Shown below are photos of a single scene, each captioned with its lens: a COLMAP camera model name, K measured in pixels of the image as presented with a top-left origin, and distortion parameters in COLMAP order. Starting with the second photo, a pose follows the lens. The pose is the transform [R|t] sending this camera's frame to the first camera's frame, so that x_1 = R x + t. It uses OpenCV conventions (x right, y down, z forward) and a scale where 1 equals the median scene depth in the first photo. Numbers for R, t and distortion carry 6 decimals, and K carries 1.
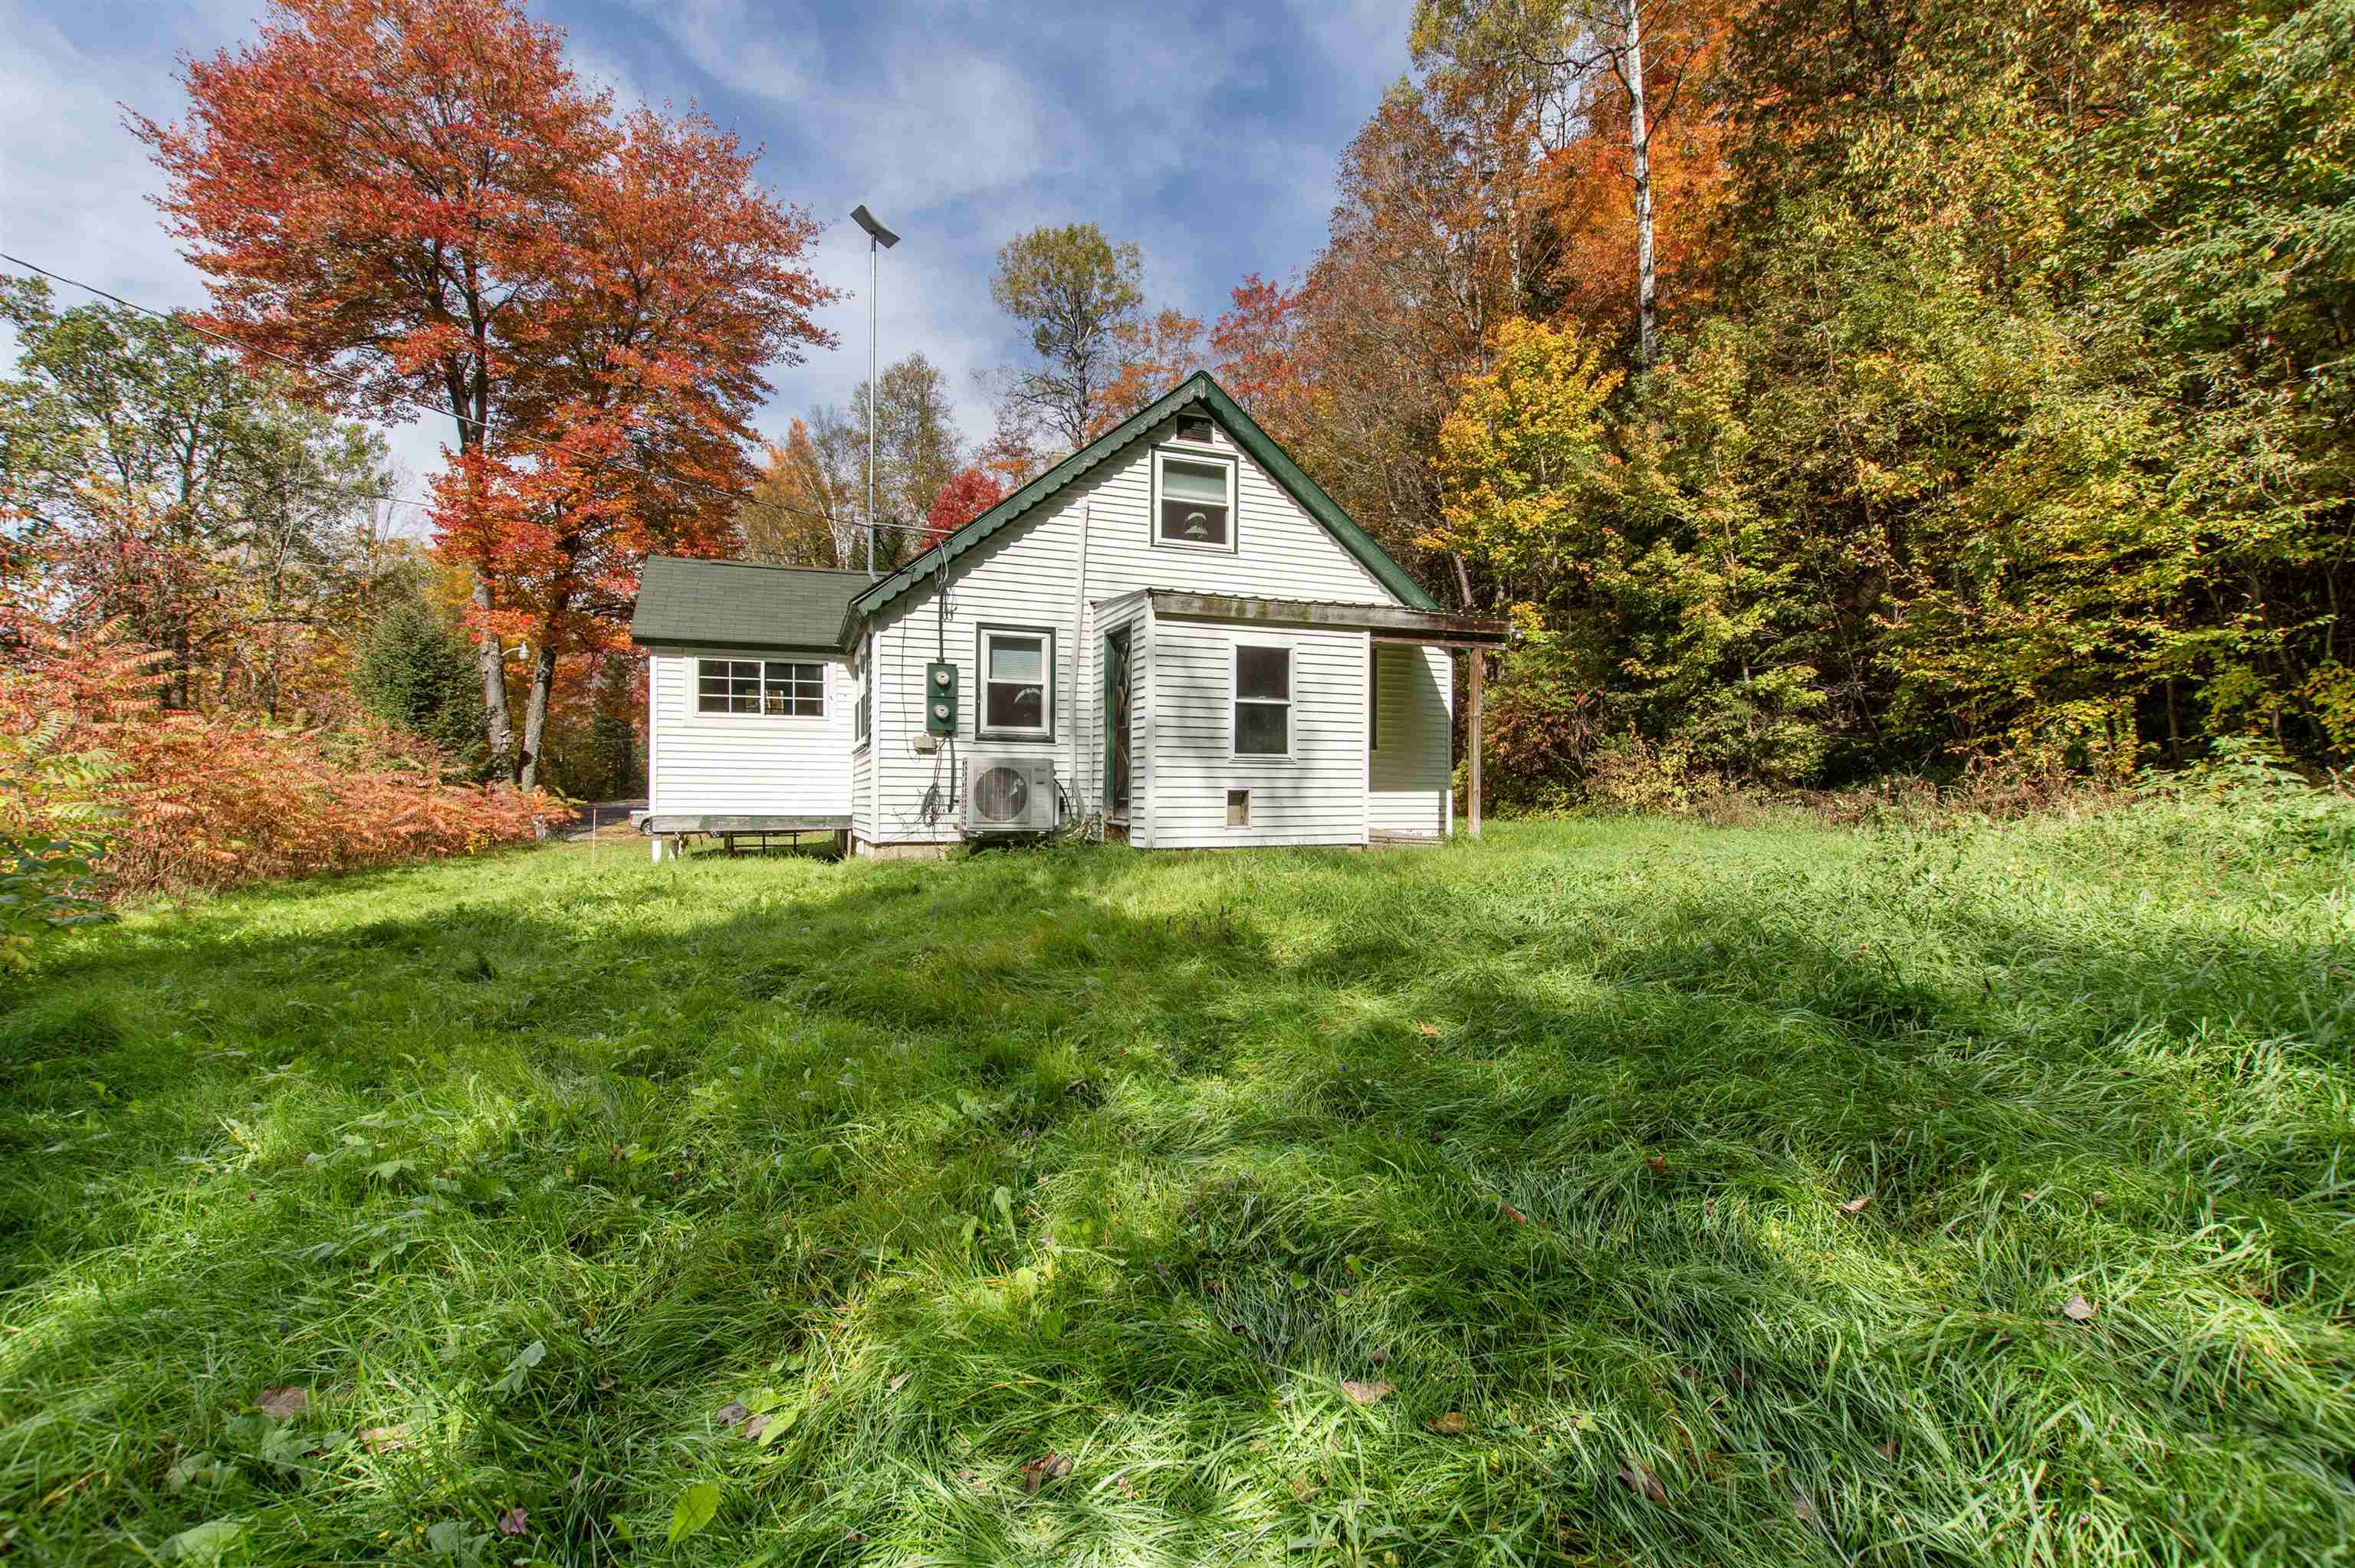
lens RADIAL K [[1039.5, 0, 1178.0], [0, 1039.5, 784.6], [0, 0, 1]] dist [0.004214, -0.001081]
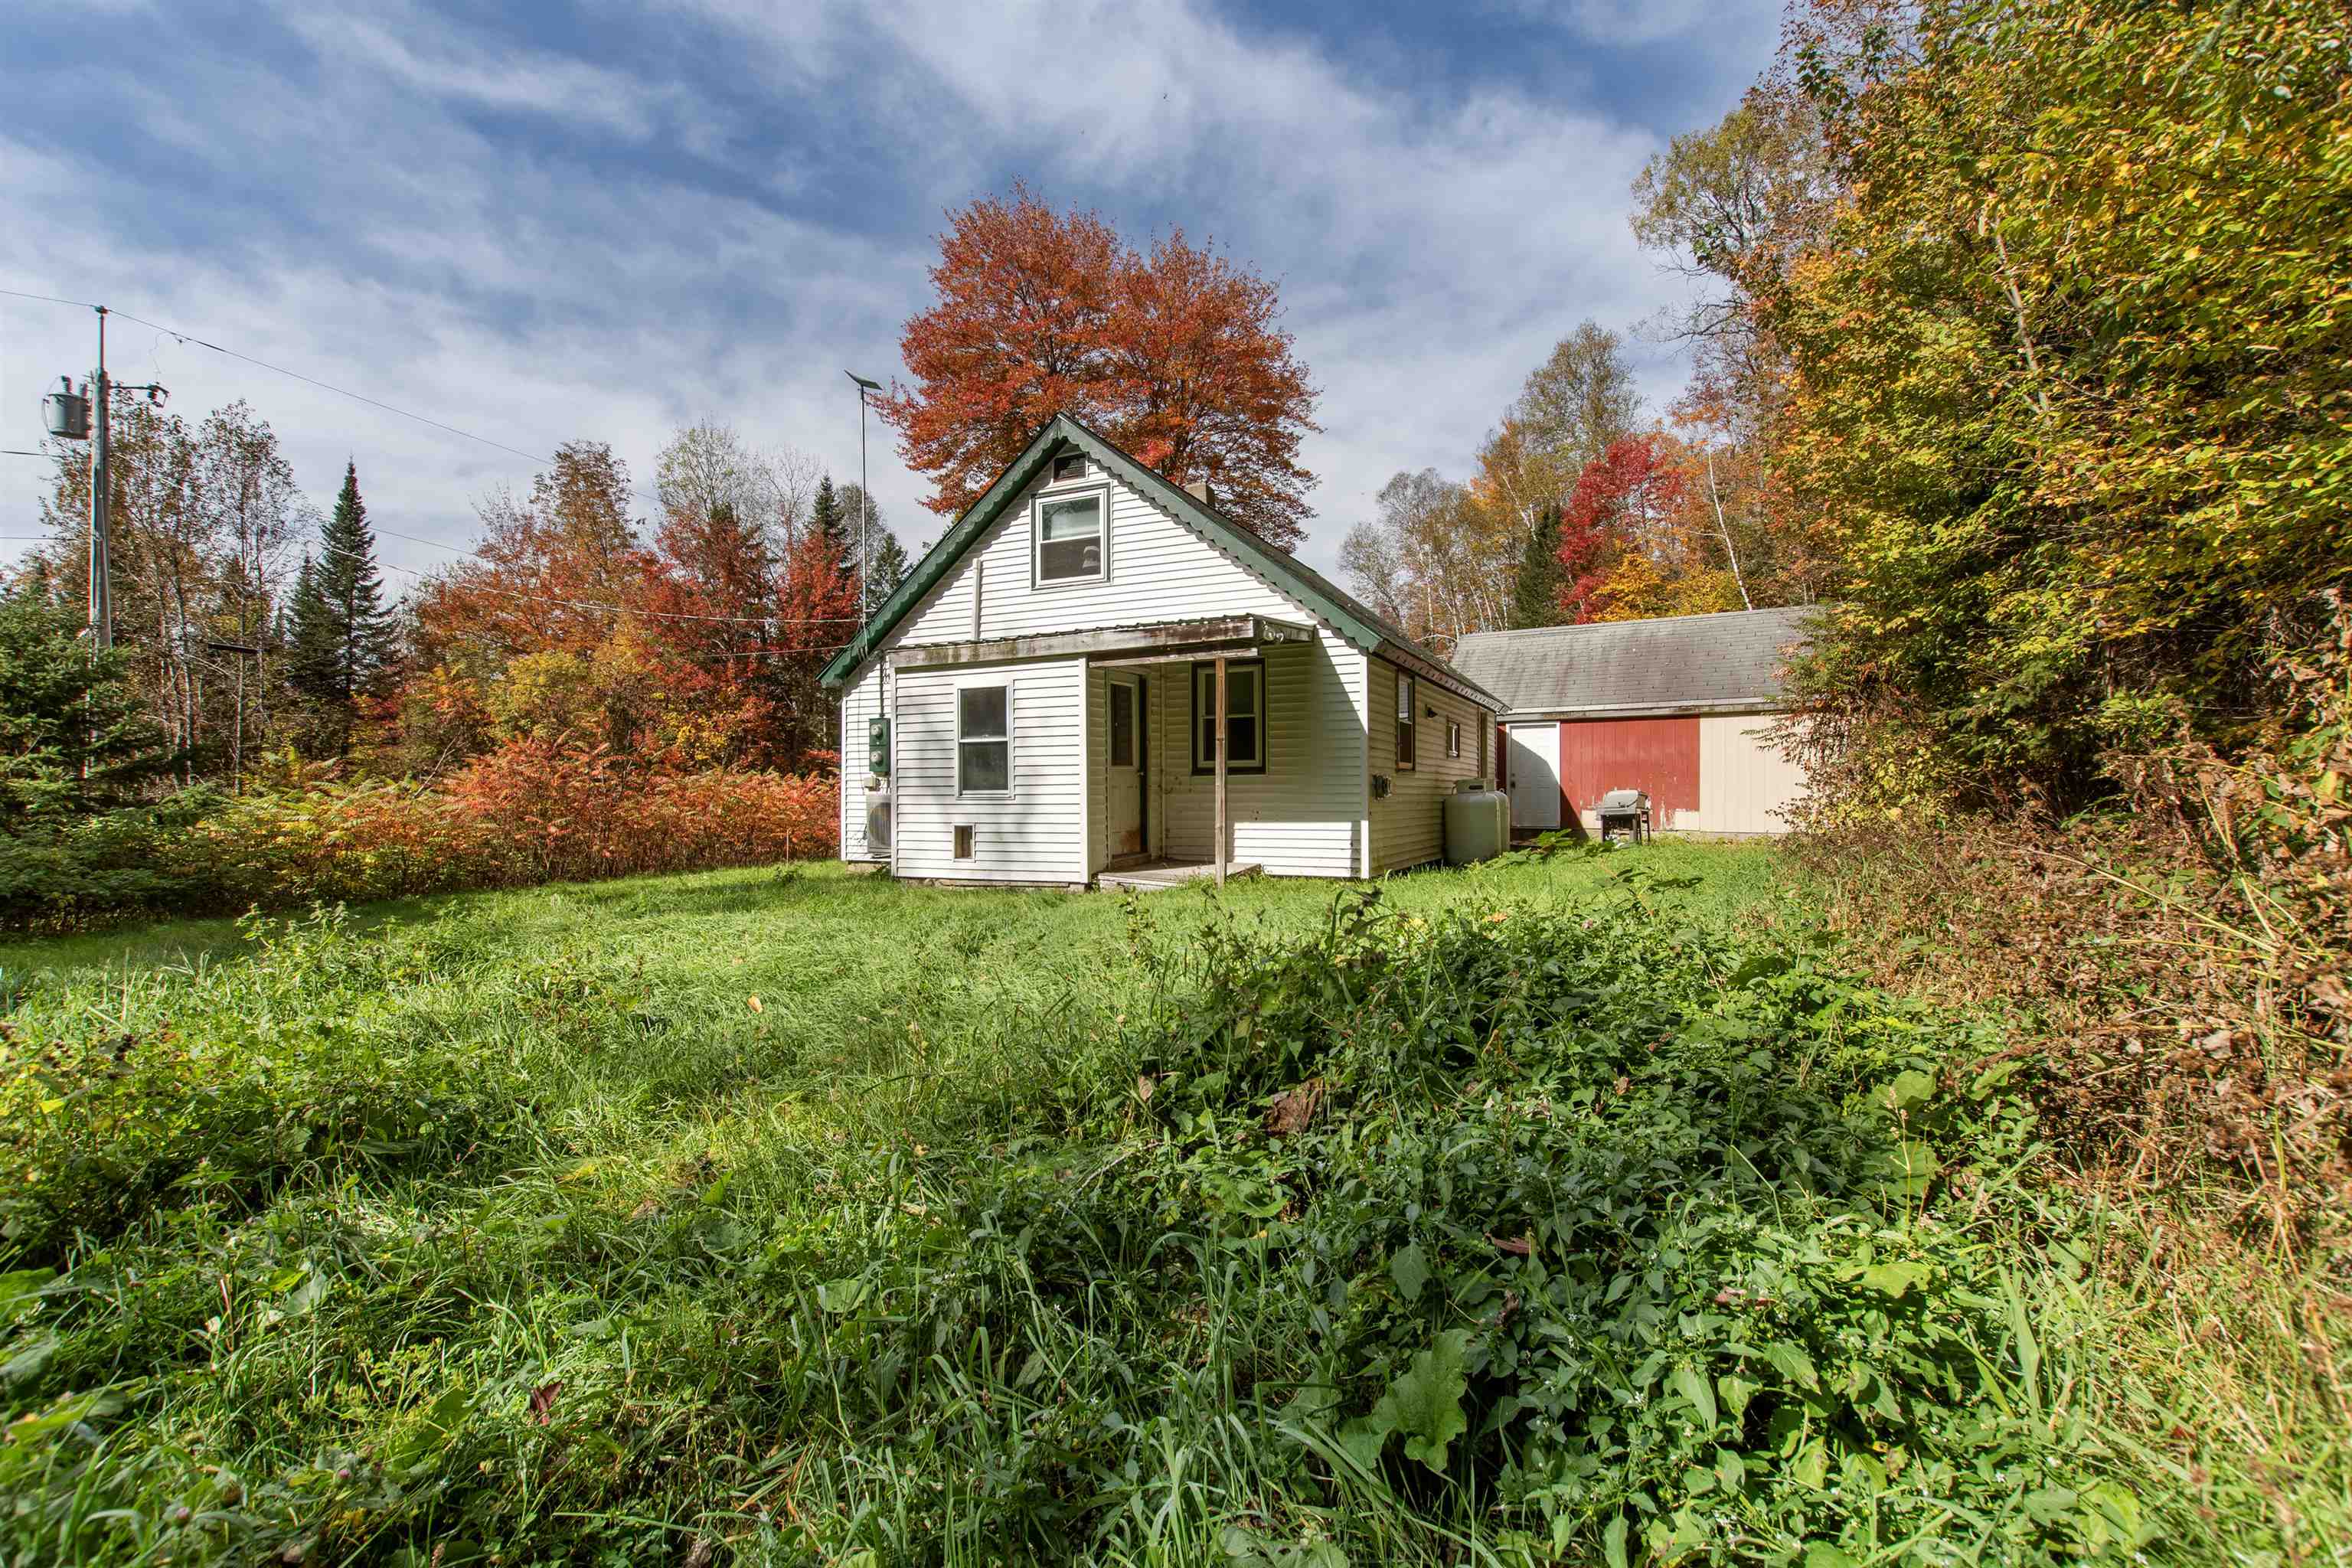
lens RADIAL K [[1038.3, 0, 1176.9], [0, 1038.3, 782.3], [0, 0, 1]] dist [0.004214, -0.001081]
pose [[0.681692, -0.015251, -0.731481, 0.928429], [0.017718, 0.999834, -0.004334, -0.028868], [0.731425, -0.010006, 0.681848, 0.419161]]
